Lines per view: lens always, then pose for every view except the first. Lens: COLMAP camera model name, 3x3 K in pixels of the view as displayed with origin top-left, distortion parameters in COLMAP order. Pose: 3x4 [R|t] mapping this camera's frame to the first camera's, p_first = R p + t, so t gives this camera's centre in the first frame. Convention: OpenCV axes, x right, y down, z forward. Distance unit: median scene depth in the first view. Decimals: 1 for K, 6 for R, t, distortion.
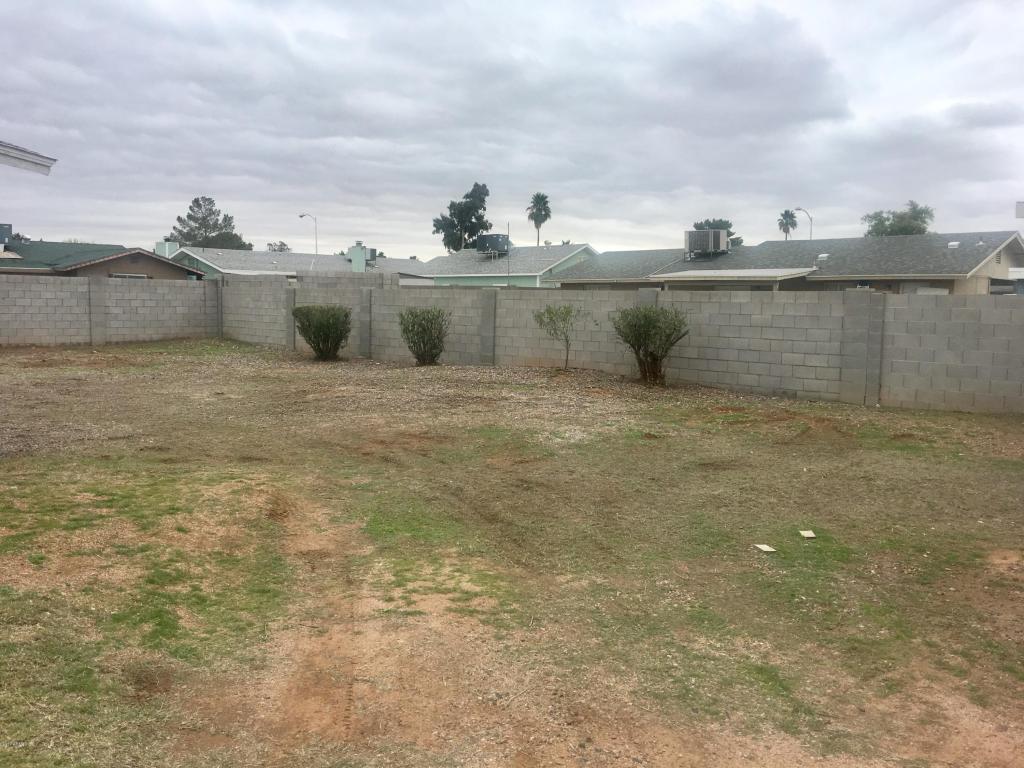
lens RADIAL K [[816.4, 0, 512.0], [0, 816.4, 384.0], [0, 0, 1]] dist [0.097195, -0.193325]
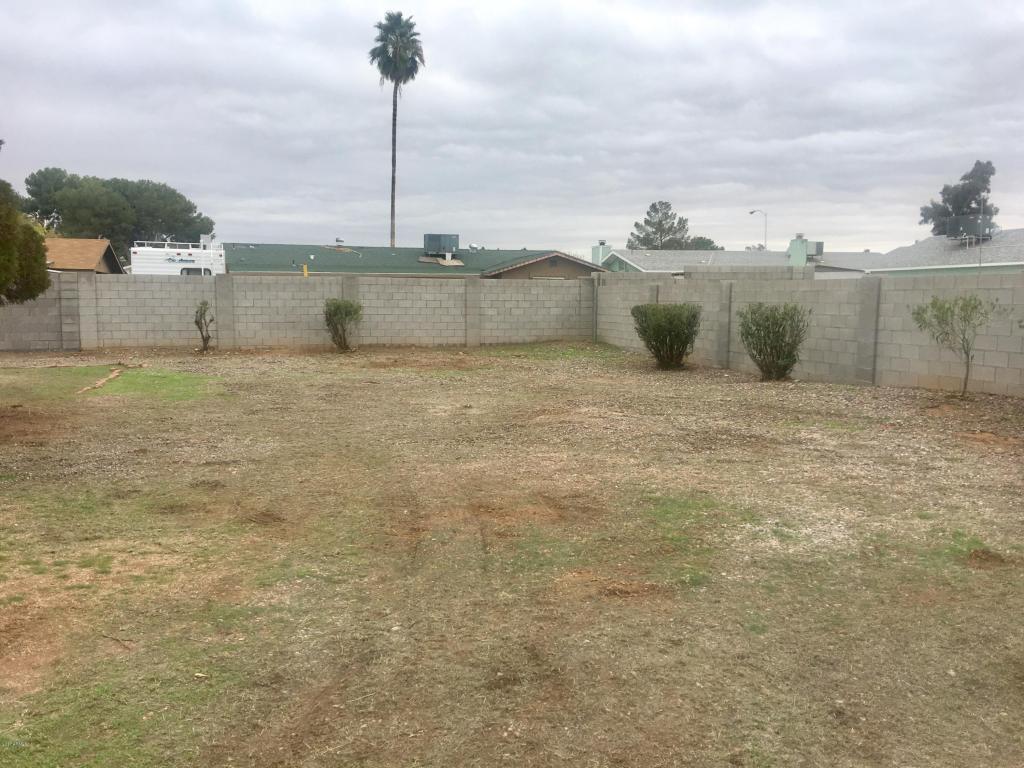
lens RADIAL K [[843.3, 0, 509.9], [0, 843.3, 281.6], [0, 0, 1]] dist [0.004920, 0.003572]
pose [[0.844116, -0.024489, -0.535601, 0.036176], [-0.043965, 0.992431, -0.114665, -0.004788], [0.534355, 0.120338, 0.836650, 0.077024]]
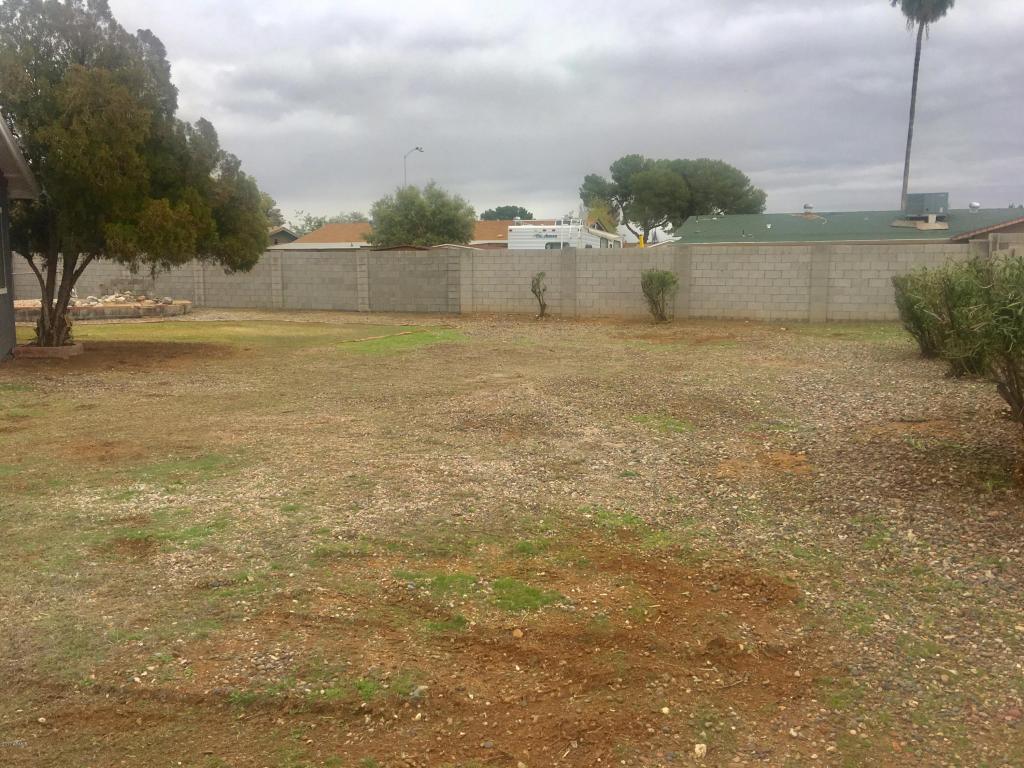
lens RADIAL K [[843.3, 0, 509.9], [0, 843.3, 281.6], [0, 0, 1]] dist [0.004920, 0.003572]
pose [[0.292201, -0.004416, -0.956347, 0.117605], [-0.088616, 0.995562, -0.031673, -0.014922], [0.952242, 0.094003, 0.290513, 0.192980]]
